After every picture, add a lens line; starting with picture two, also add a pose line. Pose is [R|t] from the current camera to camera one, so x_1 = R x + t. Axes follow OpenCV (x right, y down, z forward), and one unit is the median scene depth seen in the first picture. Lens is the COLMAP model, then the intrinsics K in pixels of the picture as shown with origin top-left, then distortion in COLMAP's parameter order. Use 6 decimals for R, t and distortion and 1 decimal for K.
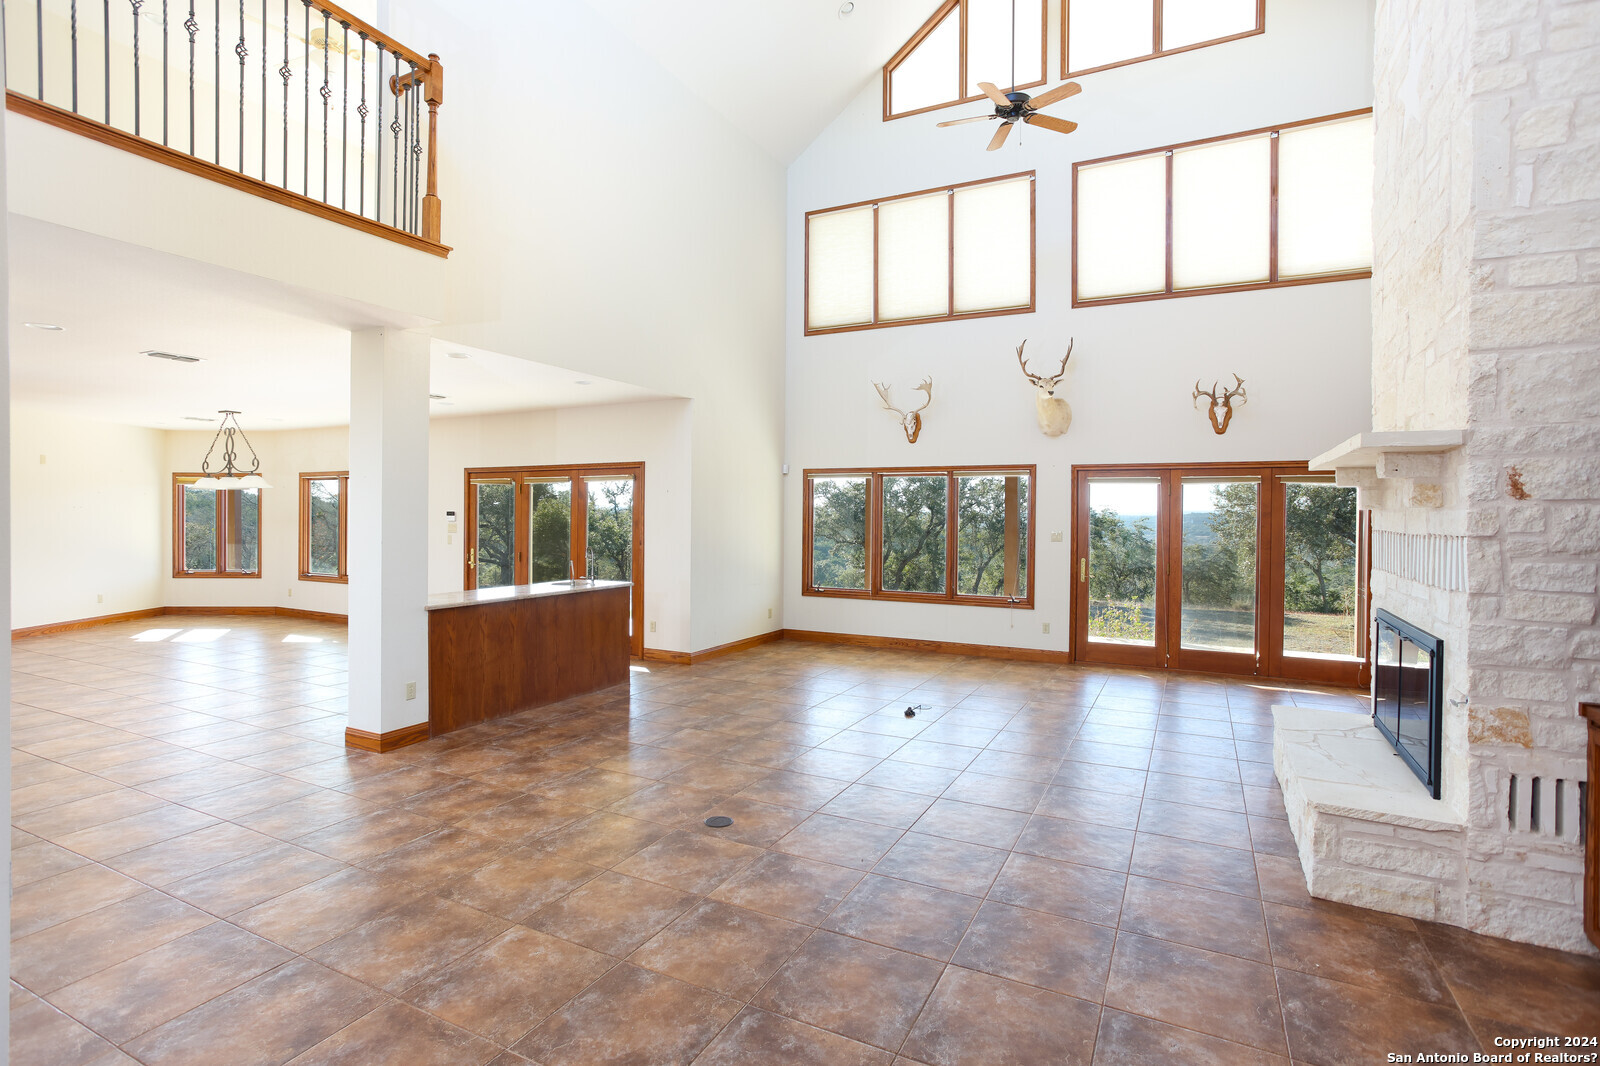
lens RADIAL K [[779.2, 0, 800.0], [0, 779.2, 533.0], [0, 0, 1]] dist [-0.016052, 0.000647]
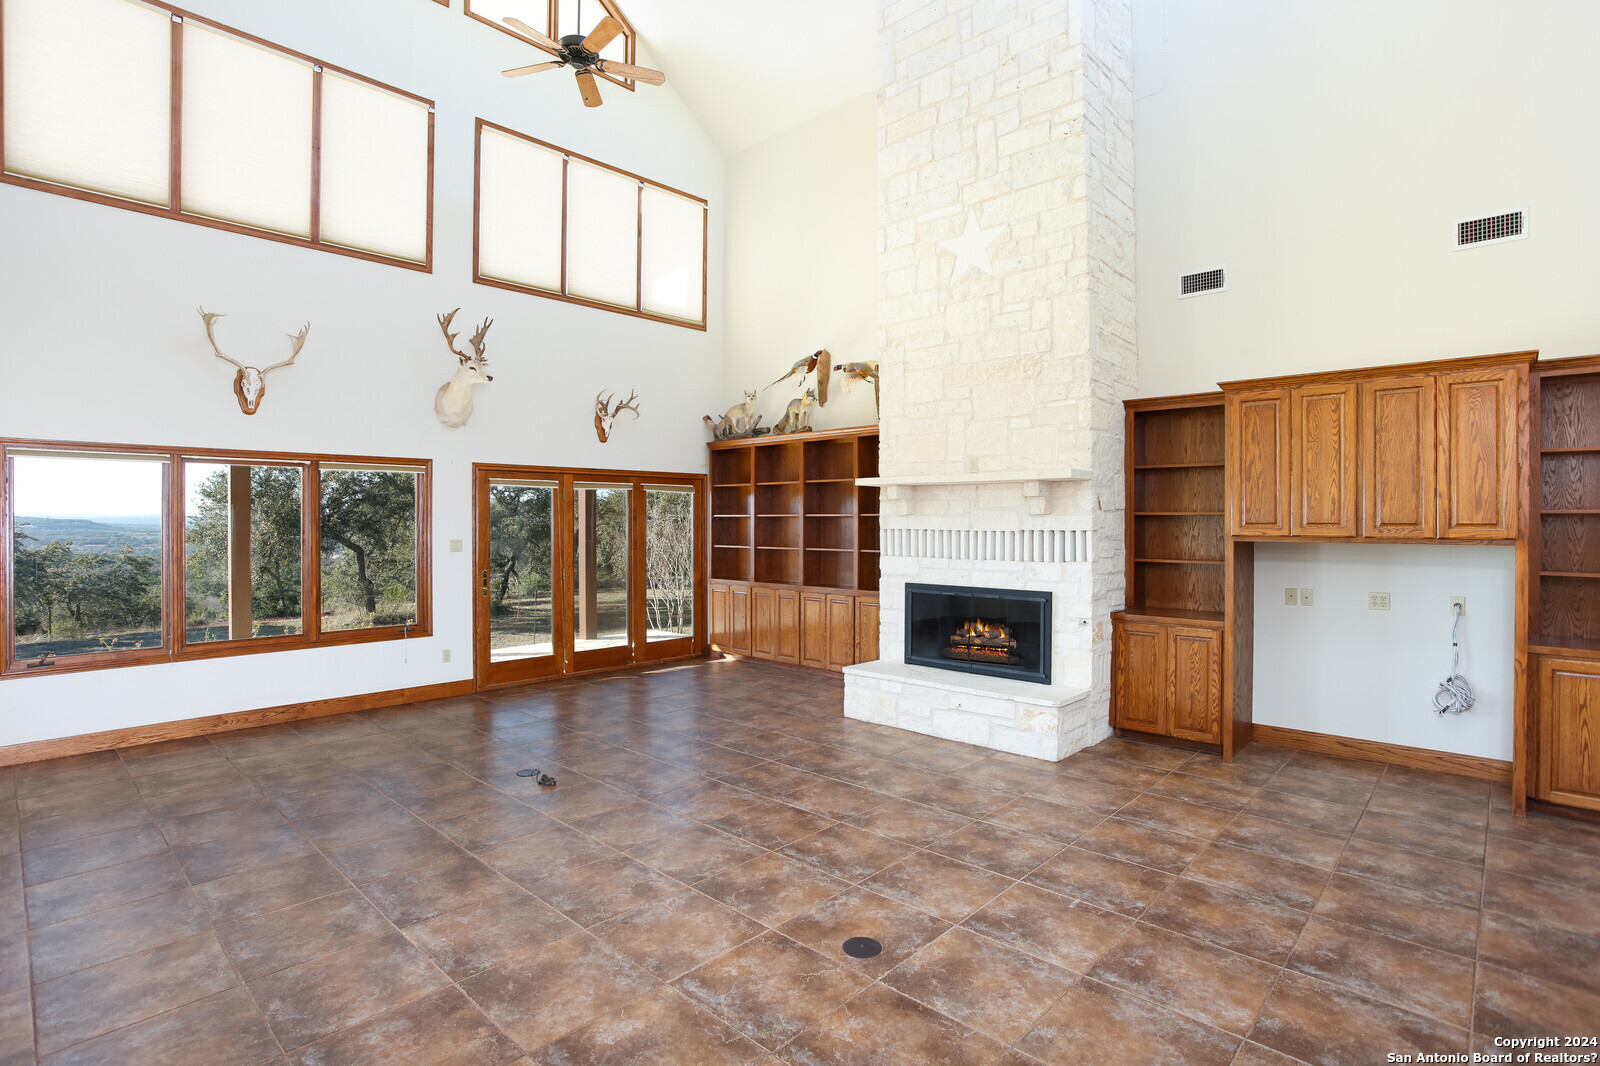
lens RADIAL K [[788.2, 0, 800.0], [0, 788.2, 533.0], [0, 0, 1]] dist [-0.034199, 0.000200]
pose [[0.273795, -0.024433, 0.961478, -0.797730], [0.027210, 0.999474, 0.017650, -0.028555], [-0.961403, 0.021329, 0.274316, 0.833869]]
